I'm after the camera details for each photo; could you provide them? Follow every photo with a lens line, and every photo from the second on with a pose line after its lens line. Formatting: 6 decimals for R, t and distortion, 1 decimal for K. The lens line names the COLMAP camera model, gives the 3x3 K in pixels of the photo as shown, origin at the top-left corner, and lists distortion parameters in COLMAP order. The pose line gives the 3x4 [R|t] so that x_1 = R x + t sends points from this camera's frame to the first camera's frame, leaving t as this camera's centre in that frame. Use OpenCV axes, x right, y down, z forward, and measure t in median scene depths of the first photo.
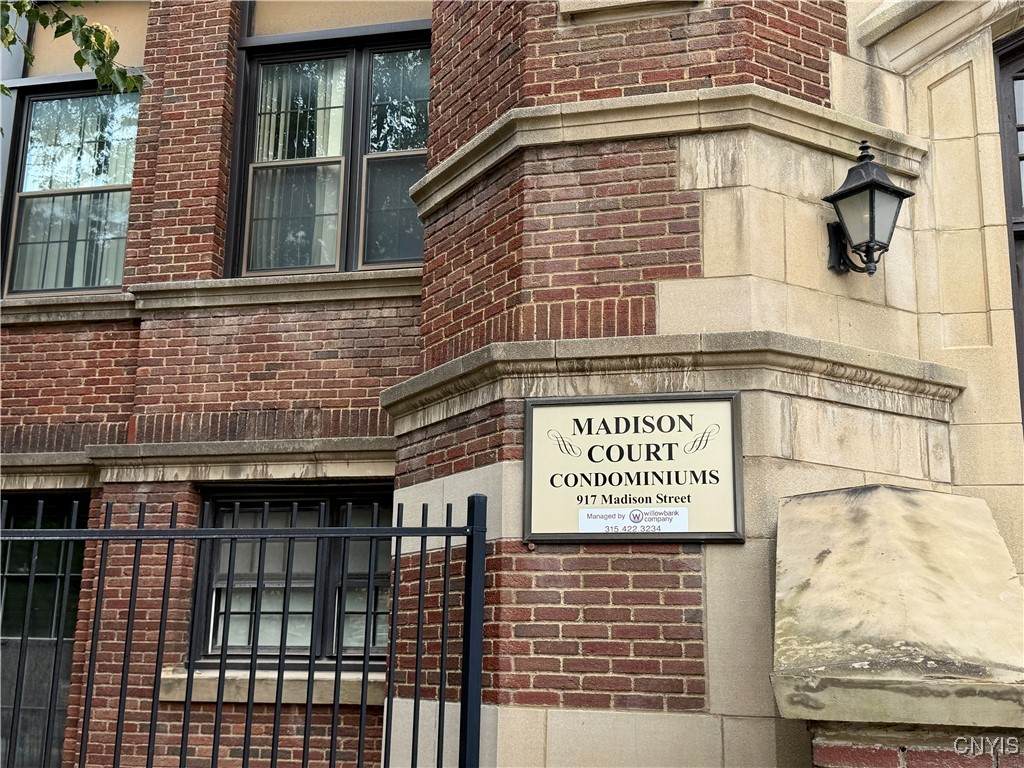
lens RADIAL K [[1184.7, 0, 512.0], [0, 1184.7, 384.0], [0, 0, 1]] dist [0.239090, -0.670231]
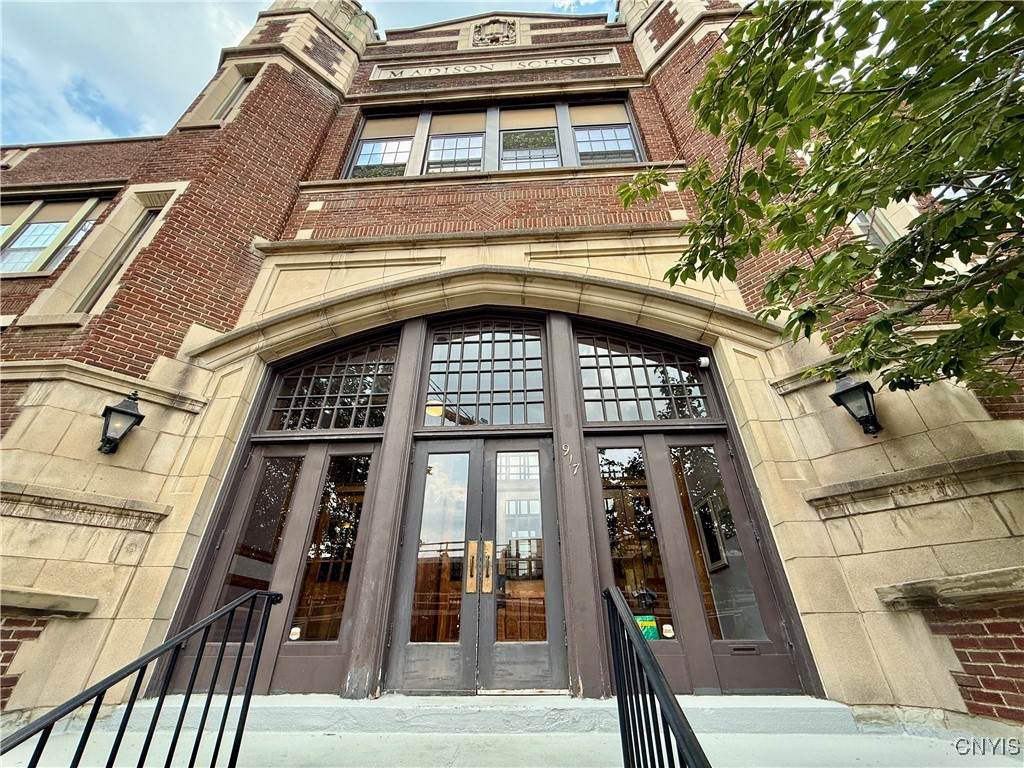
lens RADIAL K [[408.0, 0, 512.0], [0, 408.0, 384.0], [0, 0, 1]] dist [-0.001693, 0.000083]
pose [[0.979412, 0.079505, 0.185557, 0.812789], [-0.017609, 0.949323, -0.313809, 0.001018], [-0.201103, 0.304081, 0.931178, 0.191280]]
